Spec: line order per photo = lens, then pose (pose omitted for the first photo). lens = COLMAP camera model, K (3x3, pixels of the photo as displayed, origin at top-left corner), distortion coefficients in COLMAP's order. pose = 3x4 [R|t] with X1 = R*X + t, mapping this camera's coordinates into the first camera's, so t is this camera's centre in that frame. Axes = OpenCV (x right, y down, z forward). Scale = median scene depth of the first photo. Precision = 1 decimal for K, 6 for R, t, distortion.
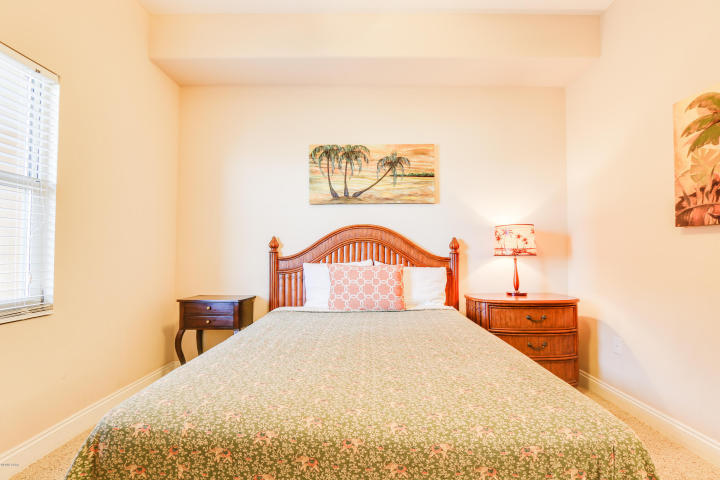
lens RADIAL K [[331.8, 0, 357.2], [0, 331.8, 246.0], [0, 0, 1]] dist [-0.015202, 0.000812]
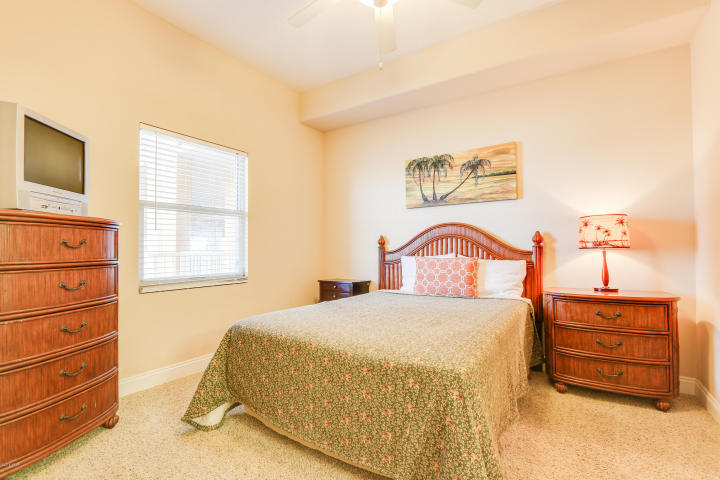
lens RADIAL K [[331.8, 0, 357.2], [0, 331.8, 246.0], [0, 0, 1]] dist [-0.015202, 0.000812]
pose [[0.839809, -0.013591, -0.542711, 0.377720], [0.020789, 0.999758, 0.007133, 0.001052], [0.542483, -0.017273, 0.839889, -0.145026]]
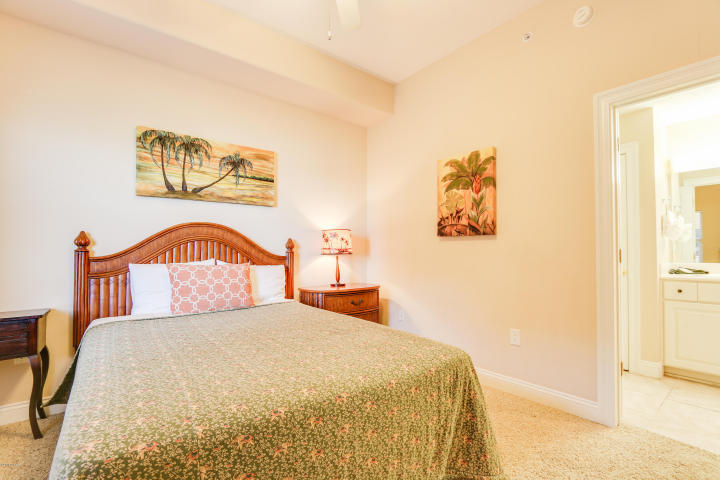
lens RADIAL K [[331.8, 0, 357.2], [0, 331.8, 246.0], [0, 0, 1]] dist [-0.015202, 0.000812]
pose [[0.776056, 0.011144, 0.630566, -0.240270], [-0.014005, 0.999902, -0.000436, -0.002555], [-0.630509, -0.008493, 0.776136, -0.019359]]
